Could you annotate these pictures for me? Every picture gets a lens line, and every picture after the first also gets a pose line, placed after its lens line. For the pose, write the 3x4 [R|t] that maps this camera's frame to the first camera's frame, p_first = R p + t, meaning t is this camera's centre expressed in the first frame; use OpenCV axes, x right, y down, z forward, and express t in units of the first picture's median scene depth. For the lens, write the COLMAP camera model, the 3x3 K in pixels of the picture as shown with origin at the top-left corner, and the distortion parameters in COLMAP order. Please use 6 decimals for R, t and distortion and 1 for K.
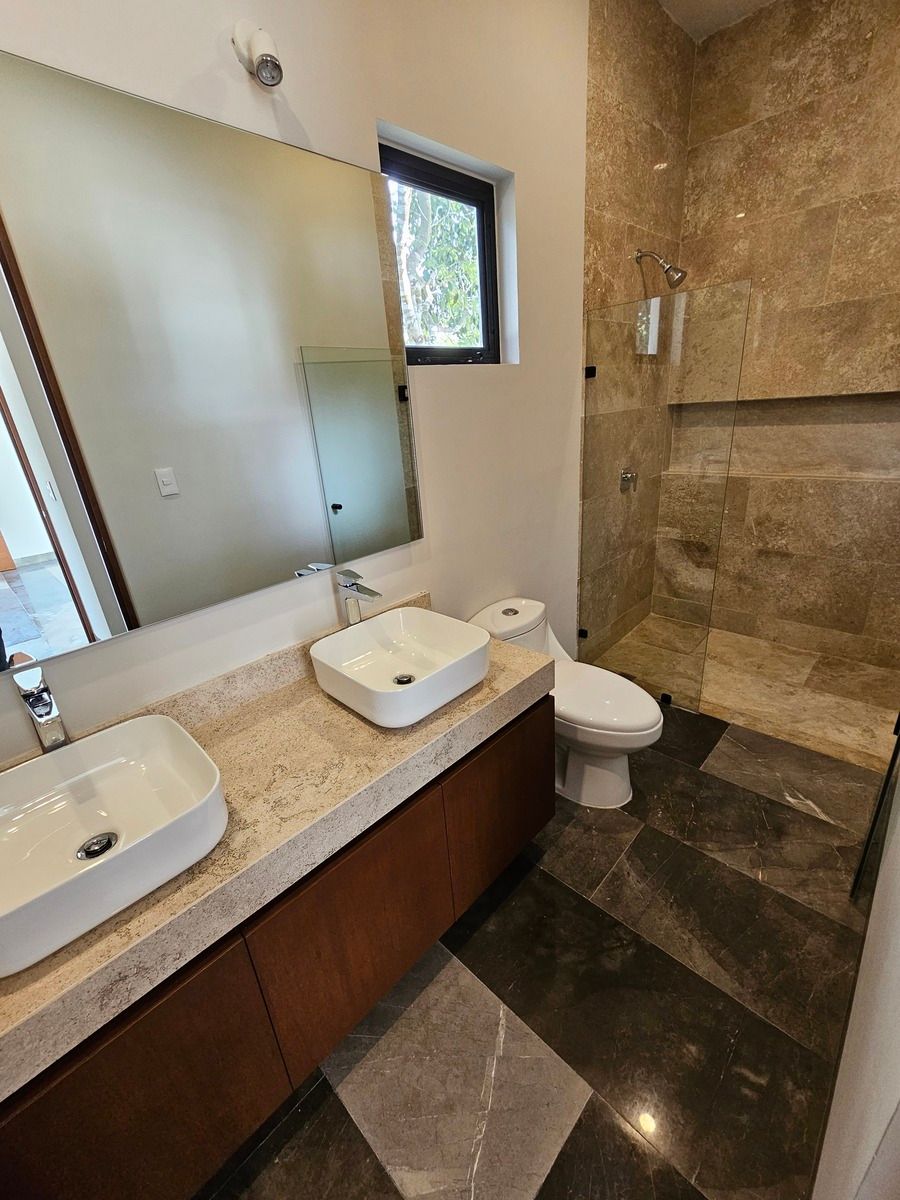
lens RADIAL K [[493.1, 0, 451.5], [0, 493.1, 596.5], [0, 0, 1]] dist [-0.006806, 0.001126]
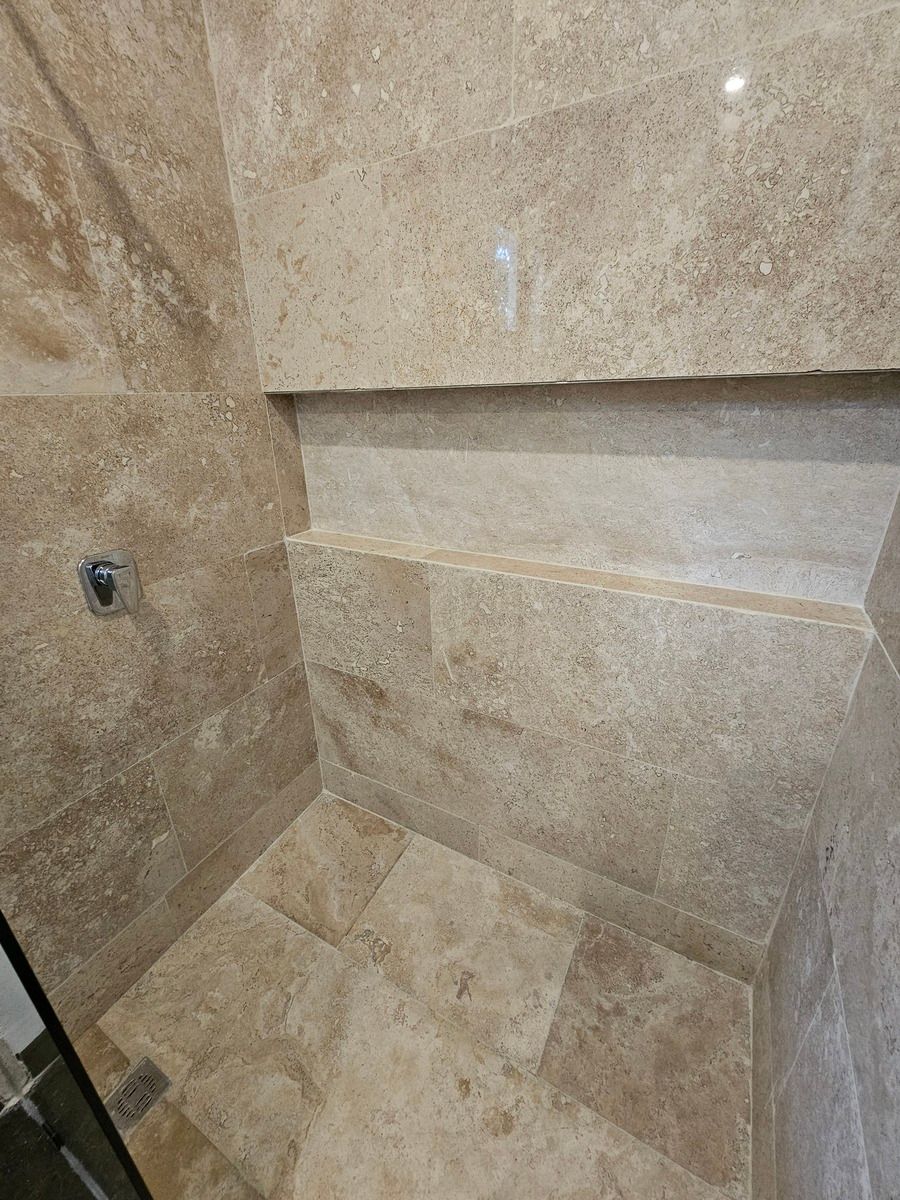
lens RADIAL K [[493.1, 0, 449.8], [0, 493.1, 599.0], [0, 0, 1]] dist [-0.006806, 0.001126]
pose [[0.961134, -0.054485, 0.270654, 0.526486], [0.052151, 0.998514, 0.015812, -0.226034], [-0.271113, -0.001083, 0.962547, 0.587273]]
